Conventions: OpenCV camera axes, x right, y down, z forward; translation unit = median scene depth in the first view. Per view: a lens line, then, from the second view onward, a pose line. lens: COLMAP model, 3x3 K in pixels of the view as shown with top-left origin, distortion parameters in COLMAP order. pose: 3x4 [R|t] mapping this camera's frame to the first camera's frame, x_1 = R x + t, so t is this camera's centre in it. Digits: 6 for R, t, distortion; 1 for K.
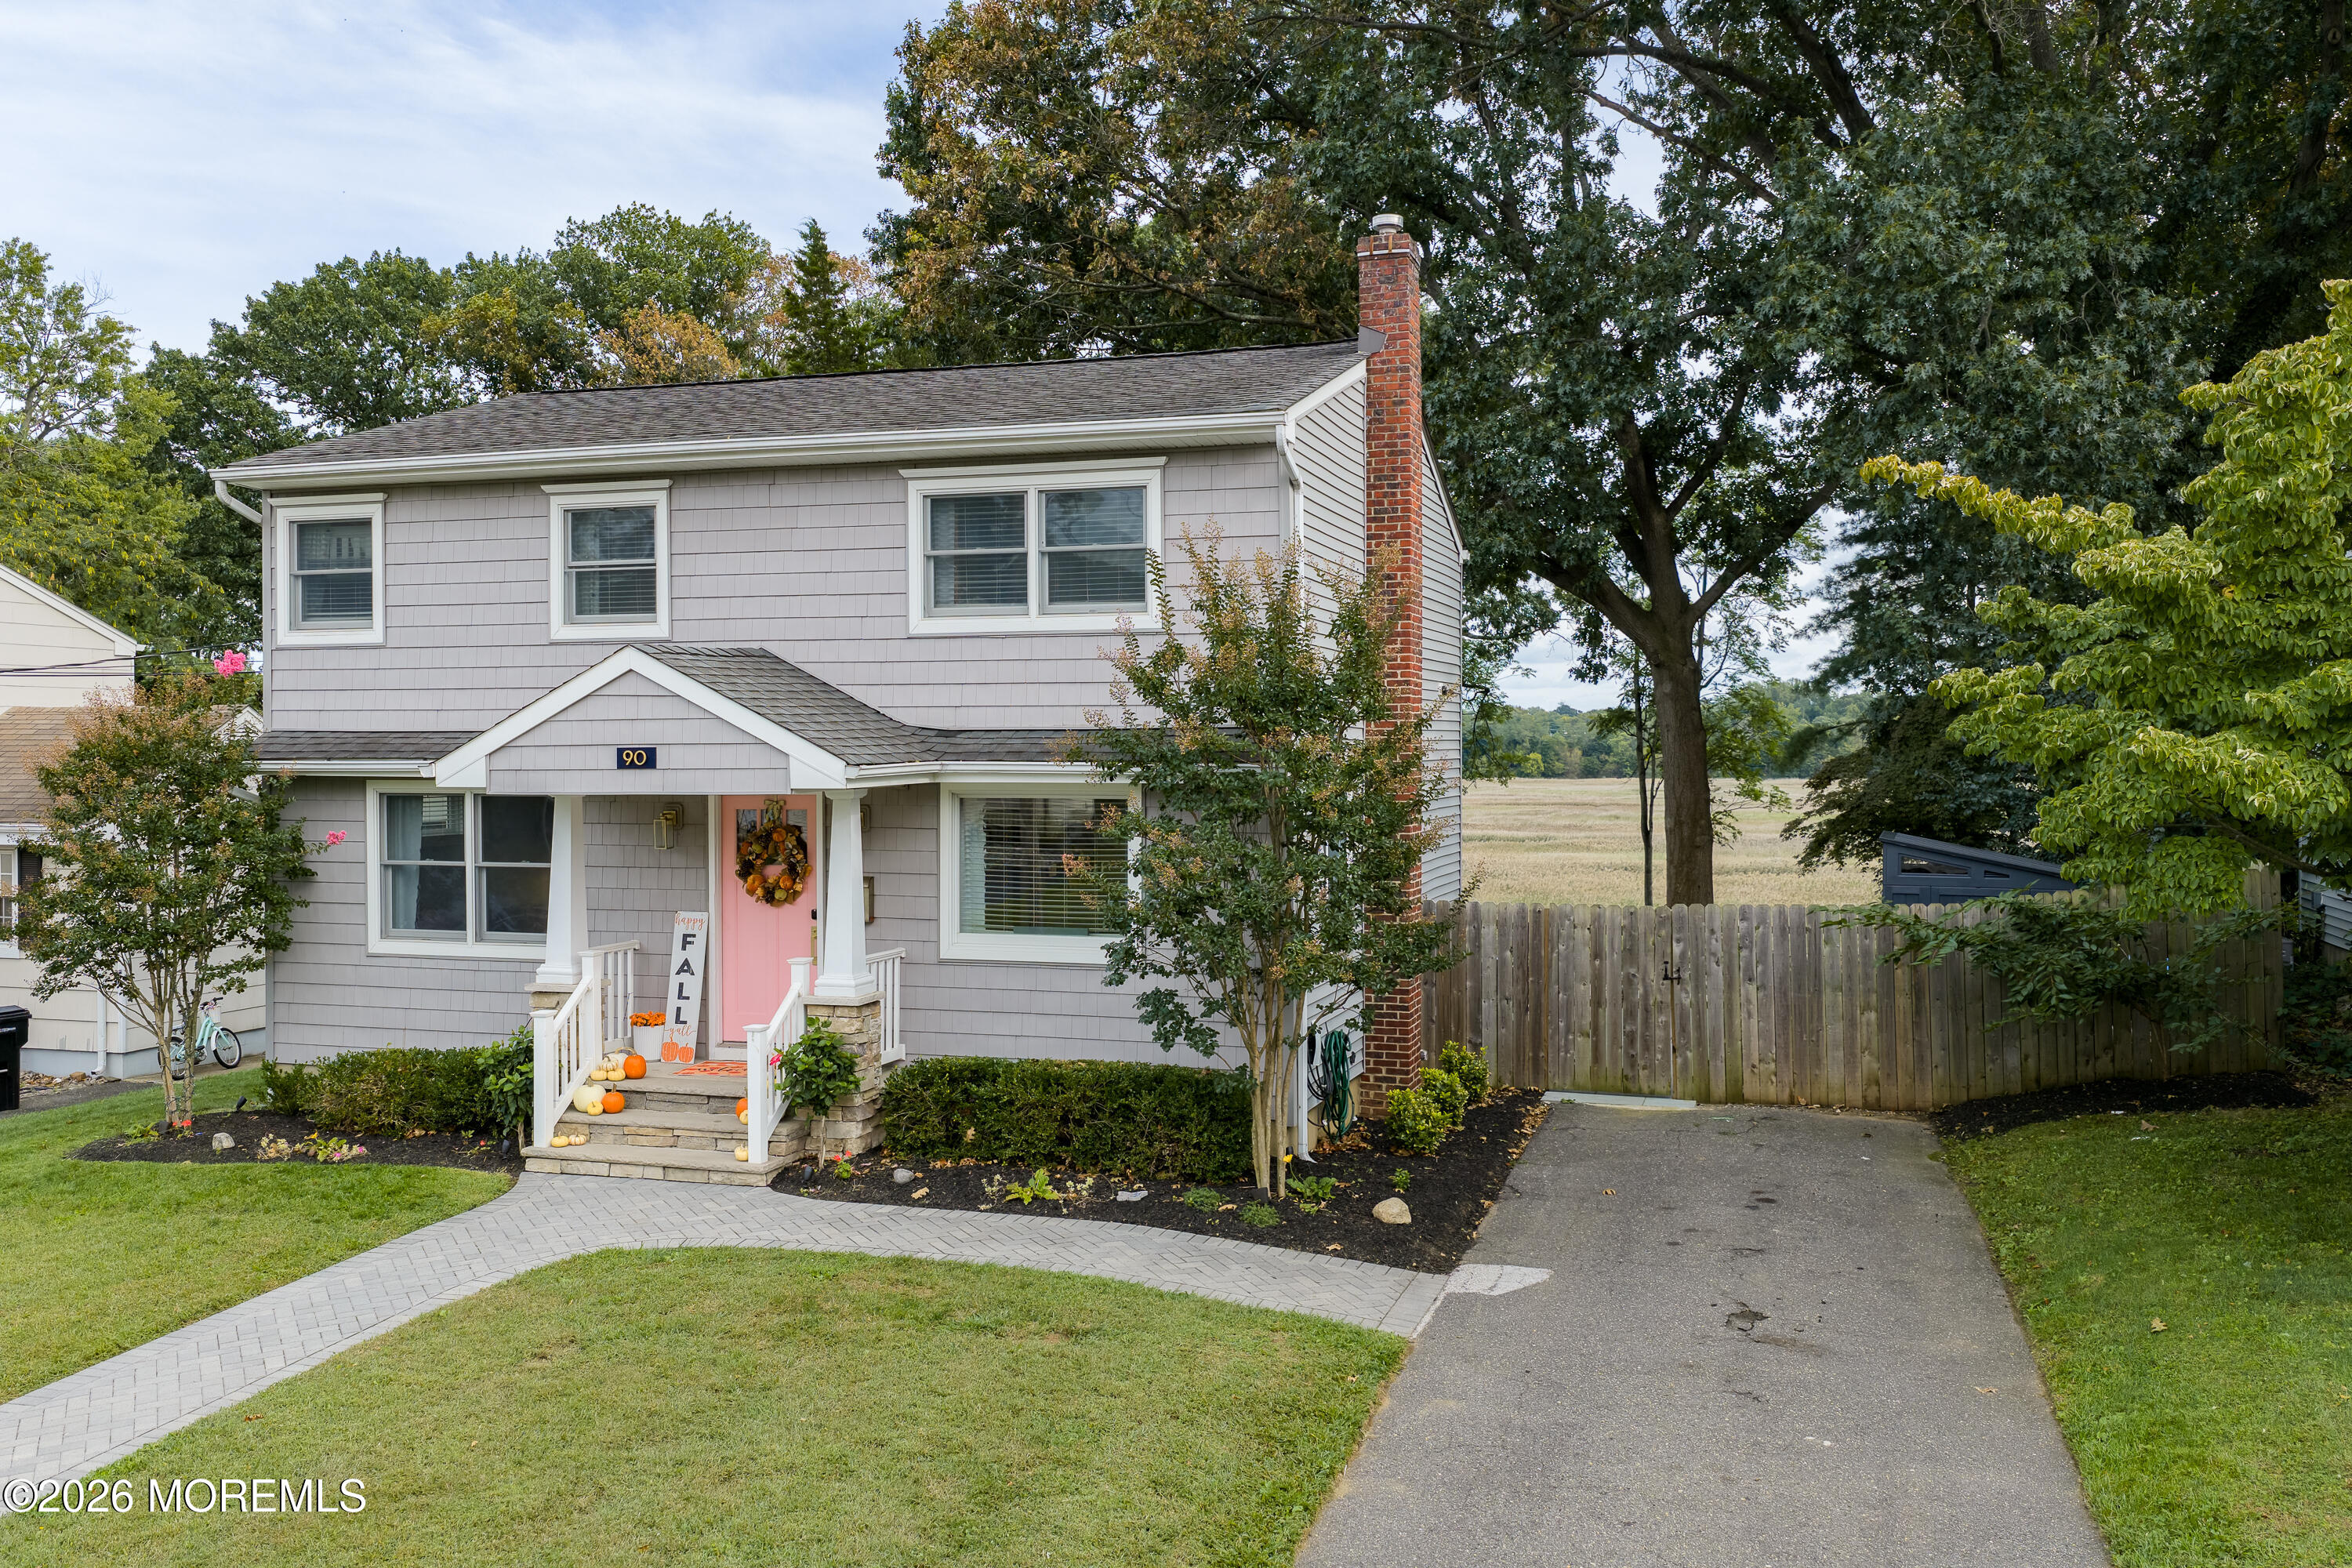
lens RADIAL K [[1961.9, 0, 1184.6], [0, 1961.9, 792.3], [0, 0, 1]] dist [-0.000205, -0.006885]
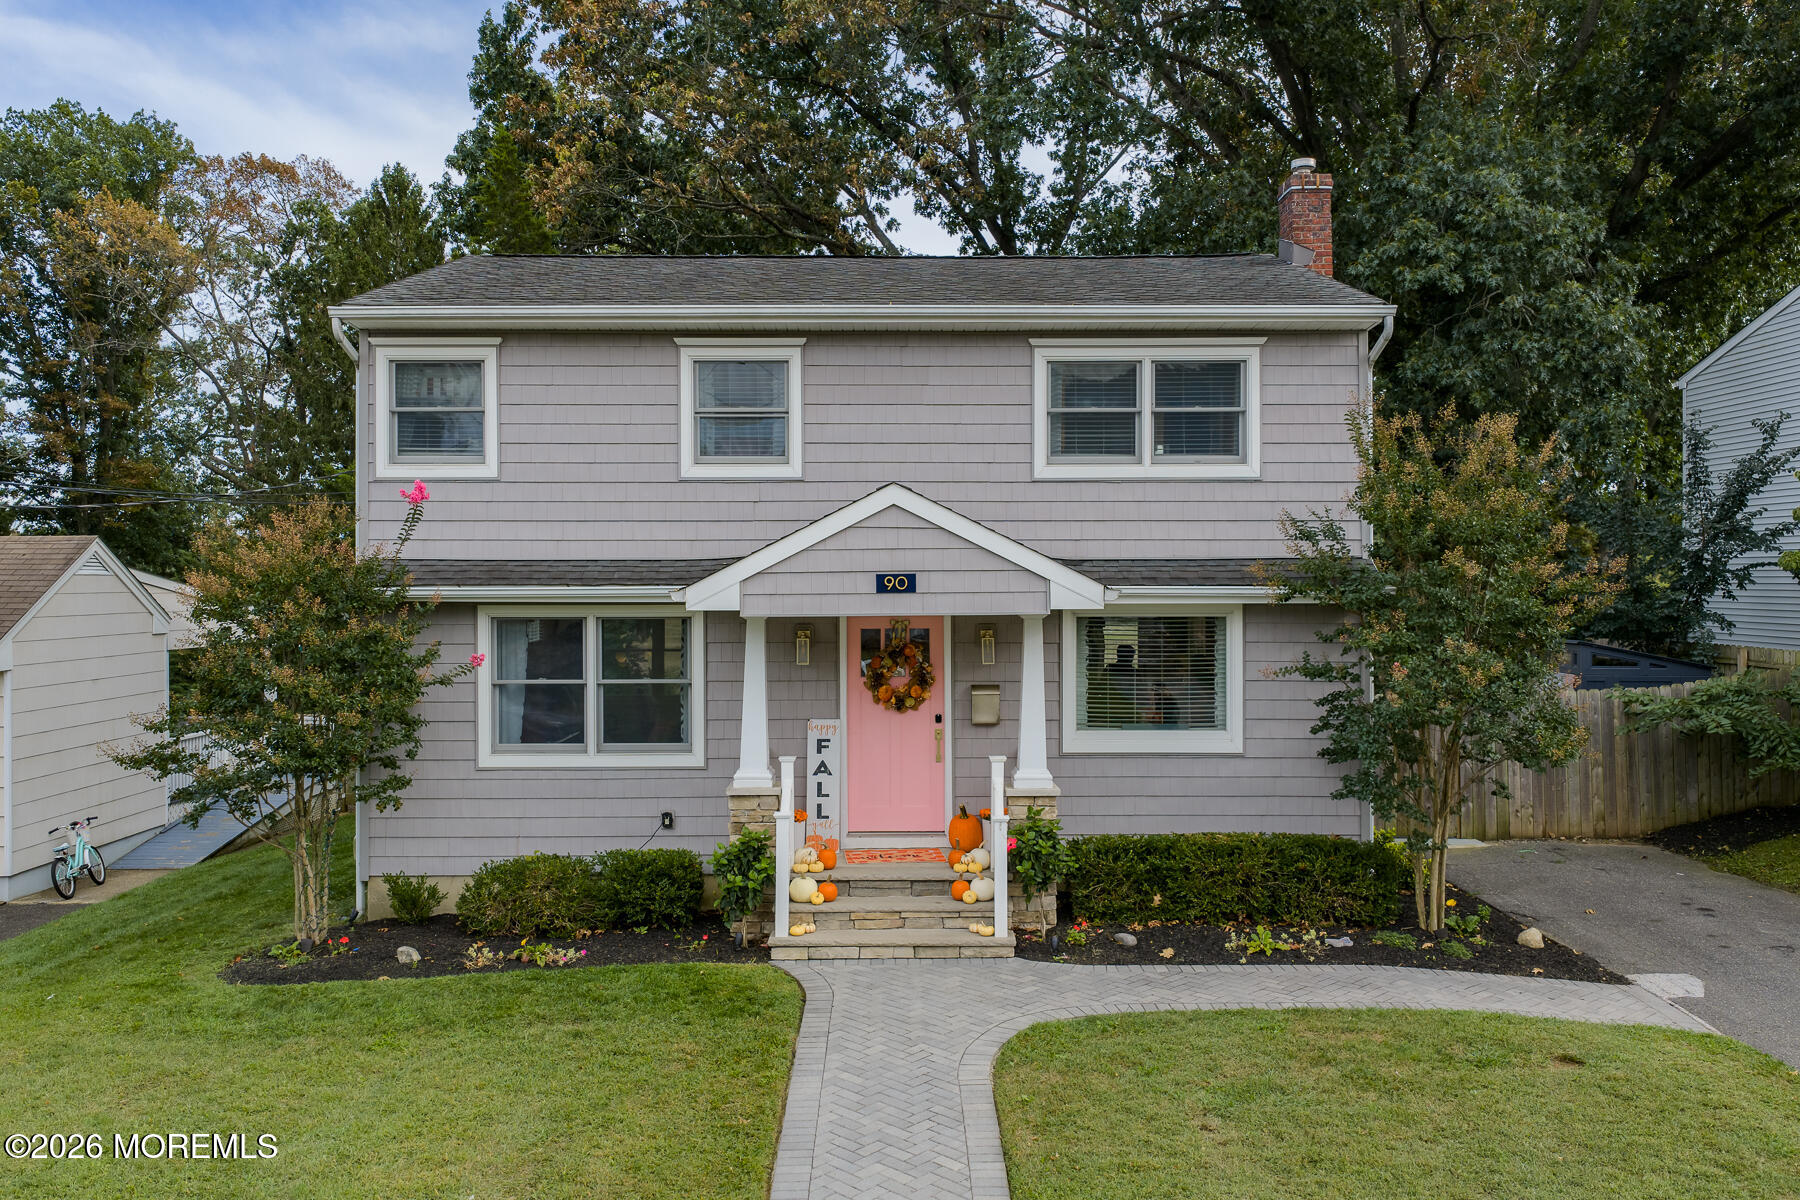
lens RADIAL K [[1500.6, 0, 900.0], [0, 1500.6, 600.0], [0, 0, 1]] dist [0.006418, -0.016827]
pose [[0.952639, -0.005006, 0.304062, -0.492454], [0.007410, 0.999950, -0.006753, -0.001970], [-0.304013, 0.008687, 0.952628, 0.165901]]
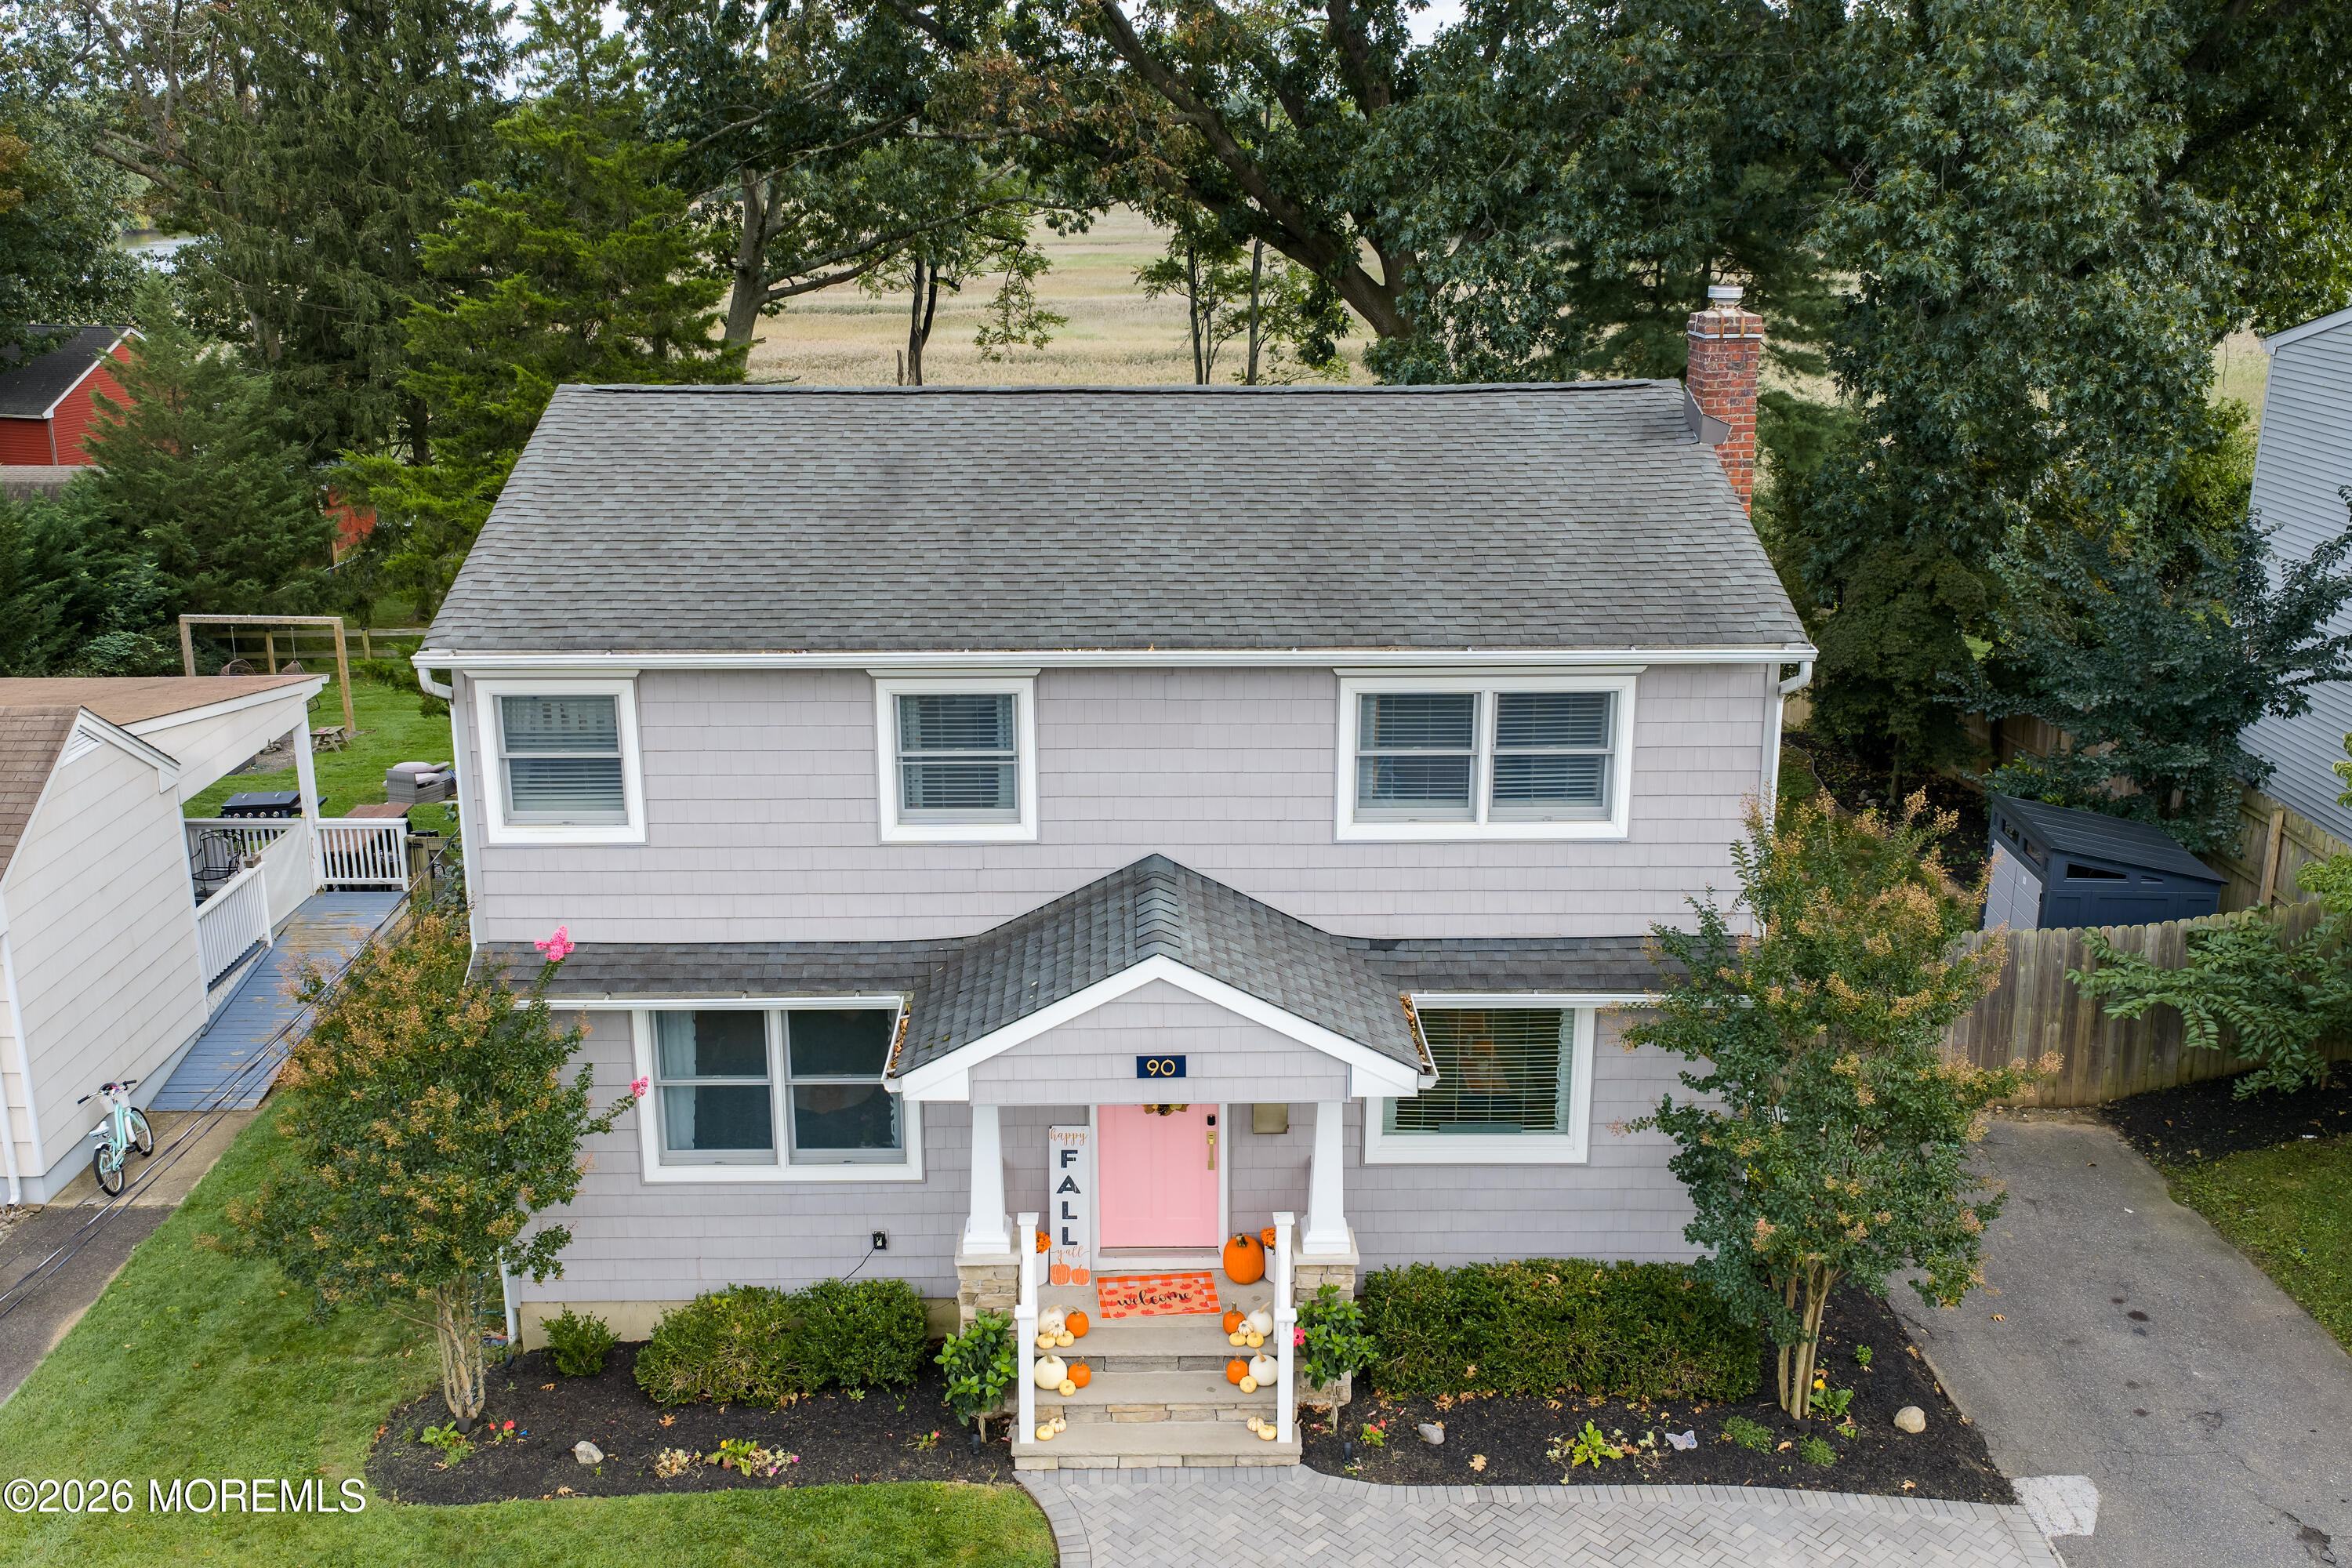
lens RADIAL K [[2200.4, 0, 1152.4], [0, 2200.4, 811.7], [0, 0, 1]] dist [0.006216, -0.005526]
pose [[0.951713, -0.090964, 0.293204, -0.522730], [0.008857, 0.962830, 0.269963, -0.371626], [-0.306862, -0.254330, 0.917143, 0.087943]]
